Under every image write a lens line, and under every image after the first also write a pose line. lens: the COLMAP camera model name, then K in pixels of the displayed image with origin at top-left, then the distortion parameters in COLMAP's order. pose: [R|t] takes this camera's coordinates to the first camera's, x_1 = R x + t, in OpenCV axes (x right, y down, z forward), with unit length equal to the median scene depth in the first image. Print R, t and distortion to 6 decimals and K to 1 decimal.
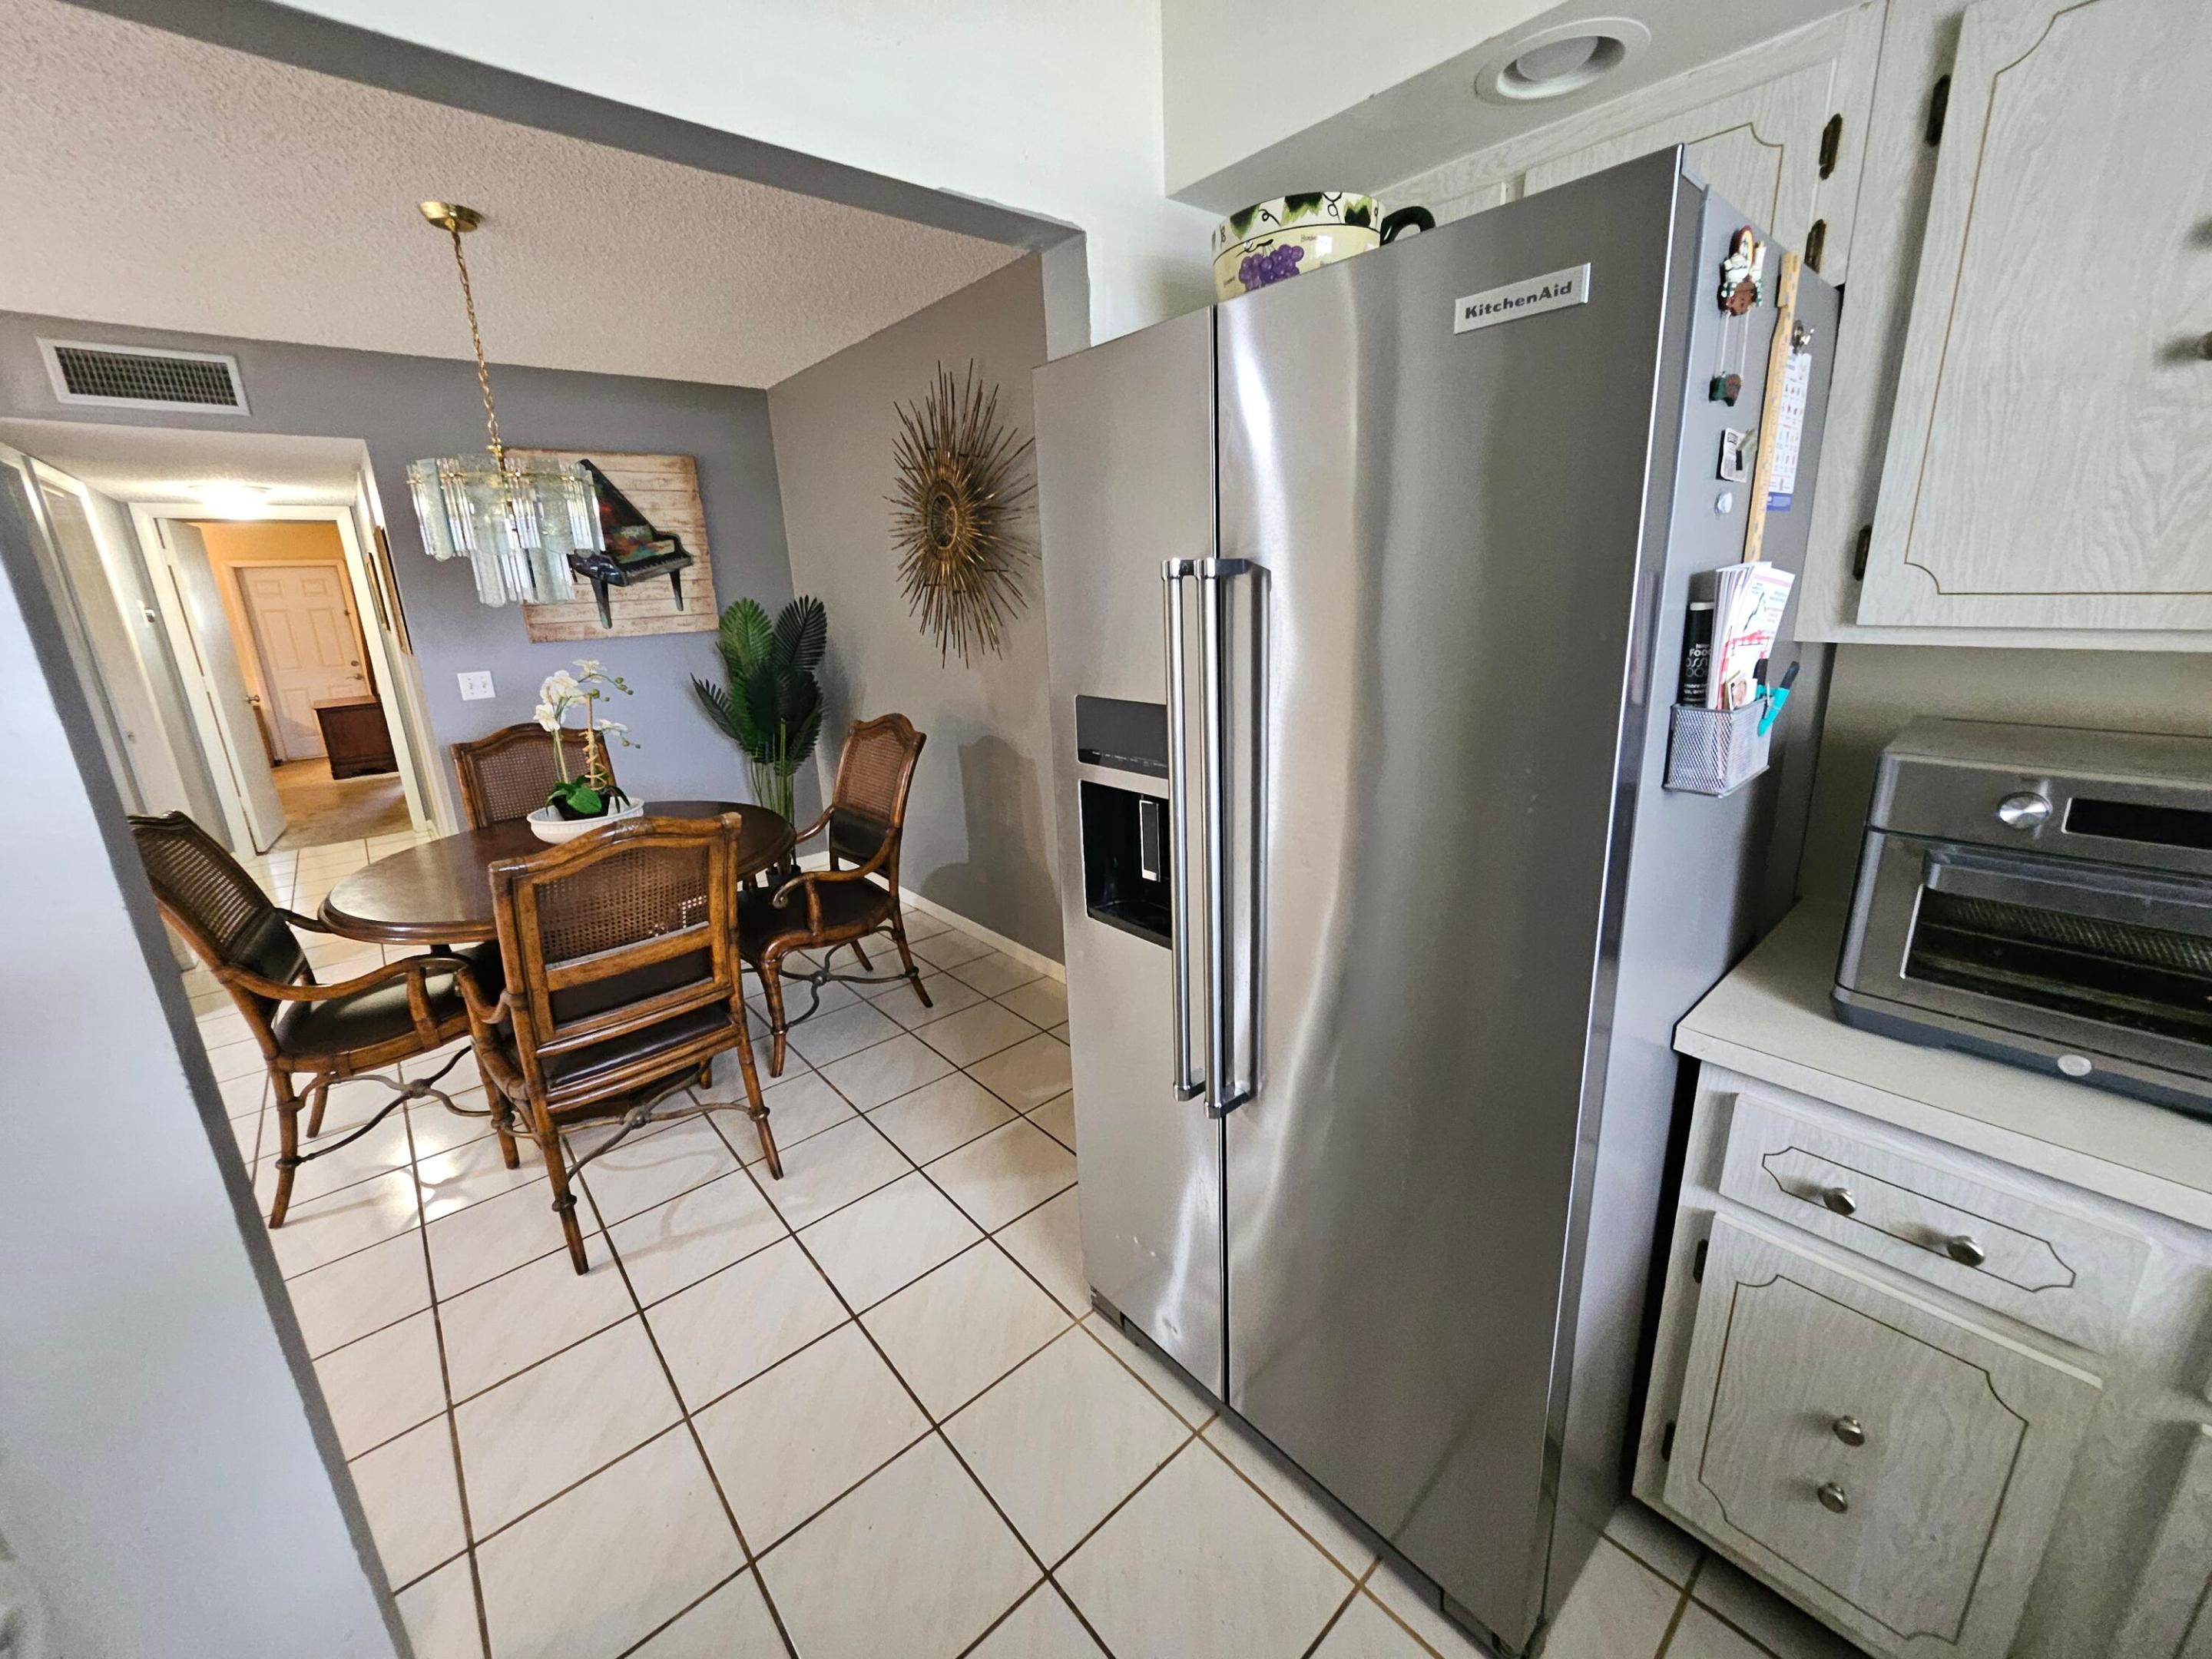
lens RADIAL K [[875.0, 0, 1103.4], [0, 875.0, 816.0], [0, 0, 1]] dist [-0.009061, 0.002238]
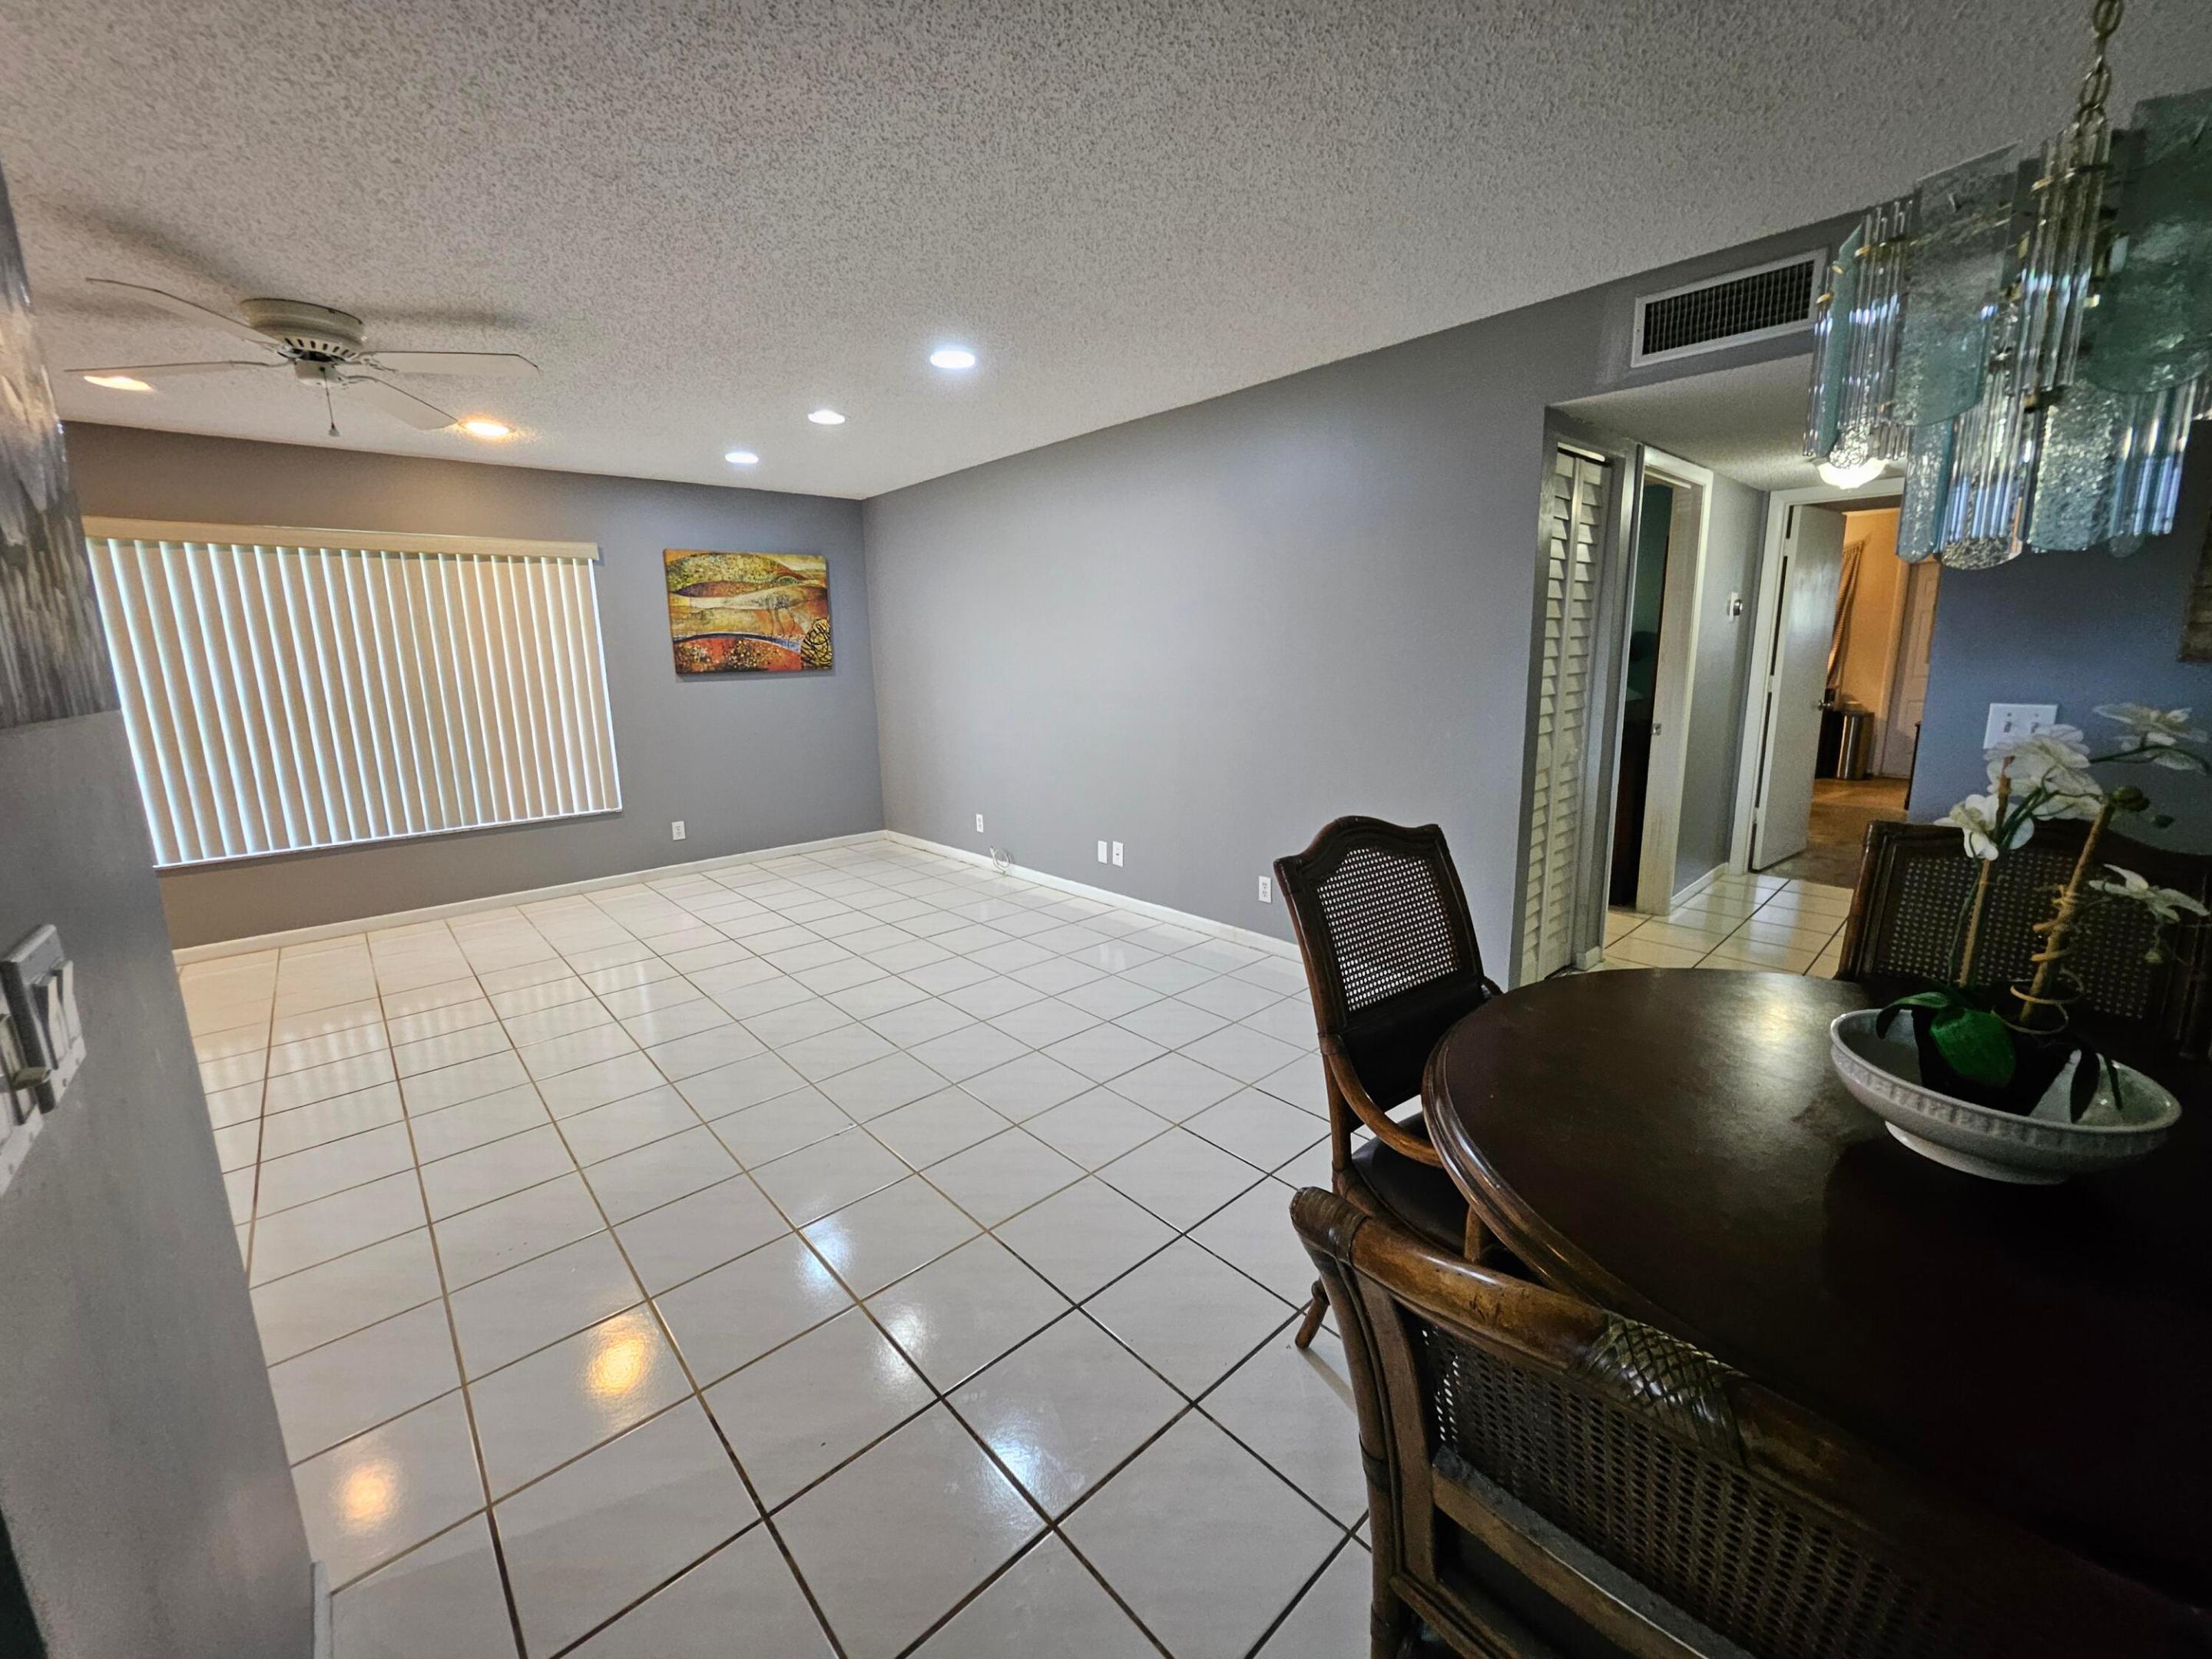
lens RADIAL K [[875.0, 0, 1107.1], [0, 875.0, 804.5], [0, 0, 1]] dist [-0.009061, 0.002238]
pose [[0.023199, 0.221704, -0.974838, -0.387281], [-0.241828, 0.947387, 0.209706, -0.176510], [0.970042, 0.230878, 0.075592, 0.898915]]
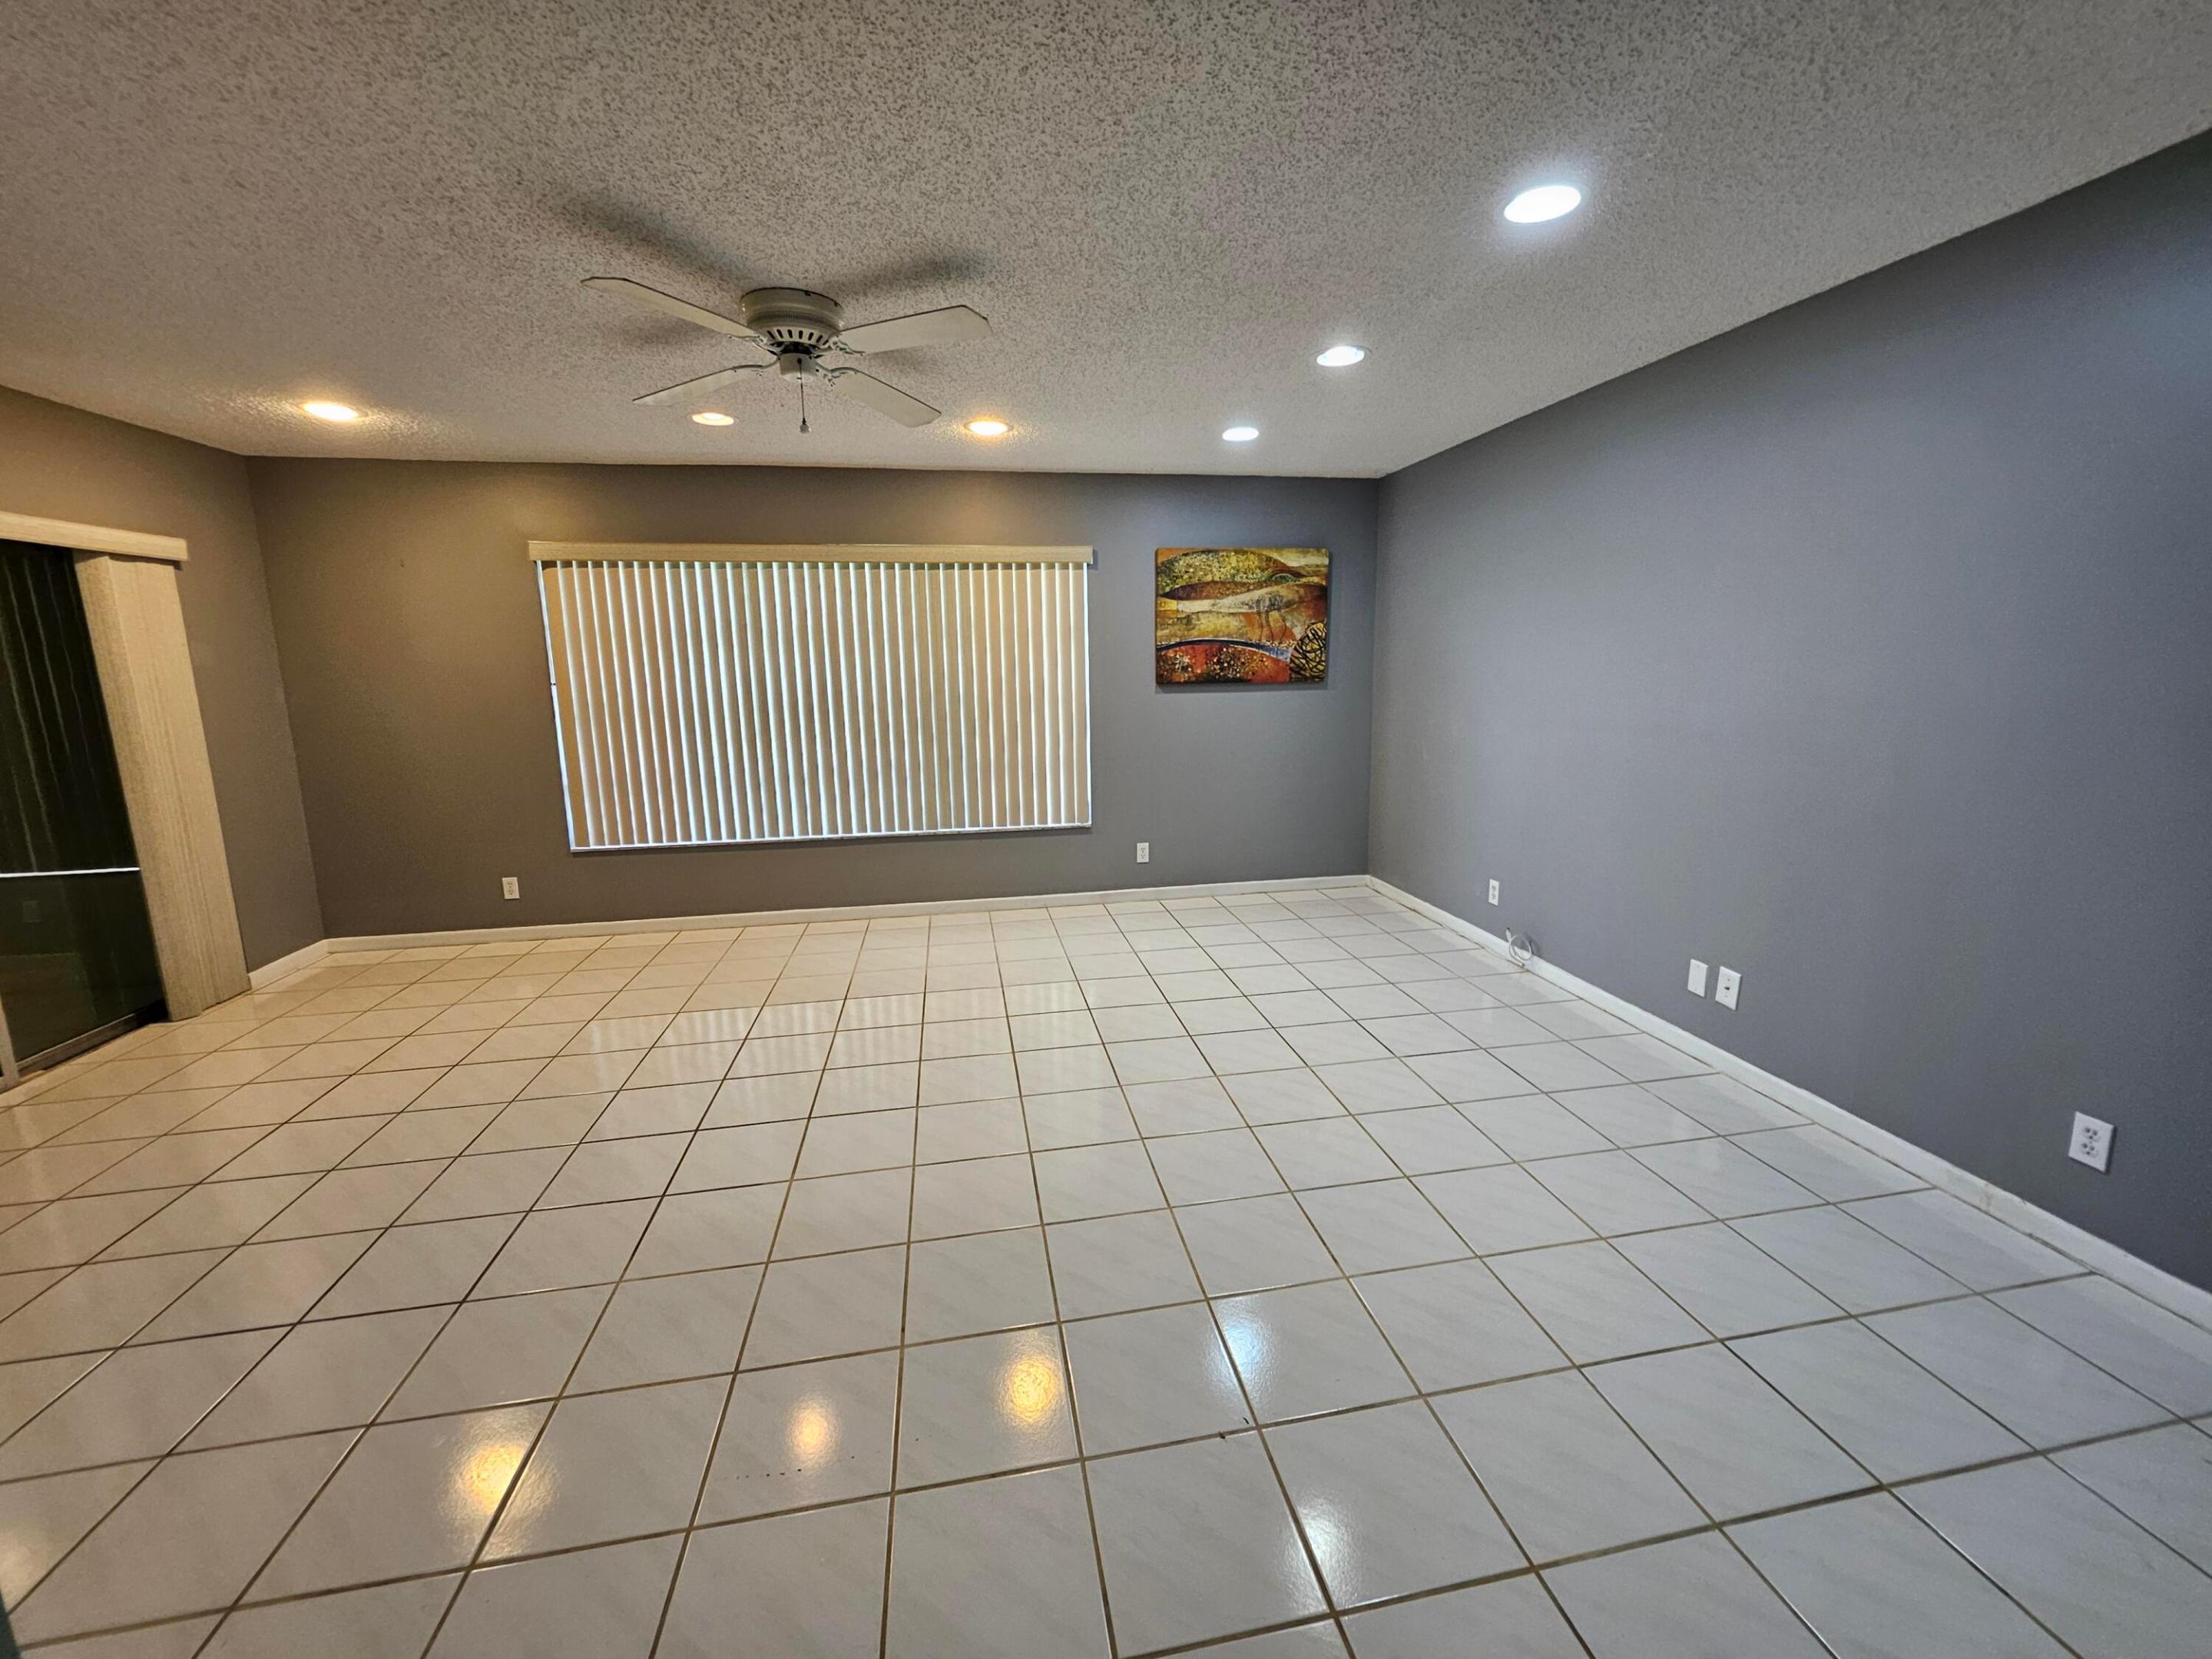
lens RADIAL K [[875.0, 0, 1108.4], [0, 875.0, 804.8], [0, 0, 1]] dist [-0.009061, 0.002238]
pose [[-0.508297, 0.193879, -0.839074, -1.047253], [-0.187430, 0.926067, 0.327521, -0.133811], [0.840538, 0.323746, -0.434378, 0.769172]]
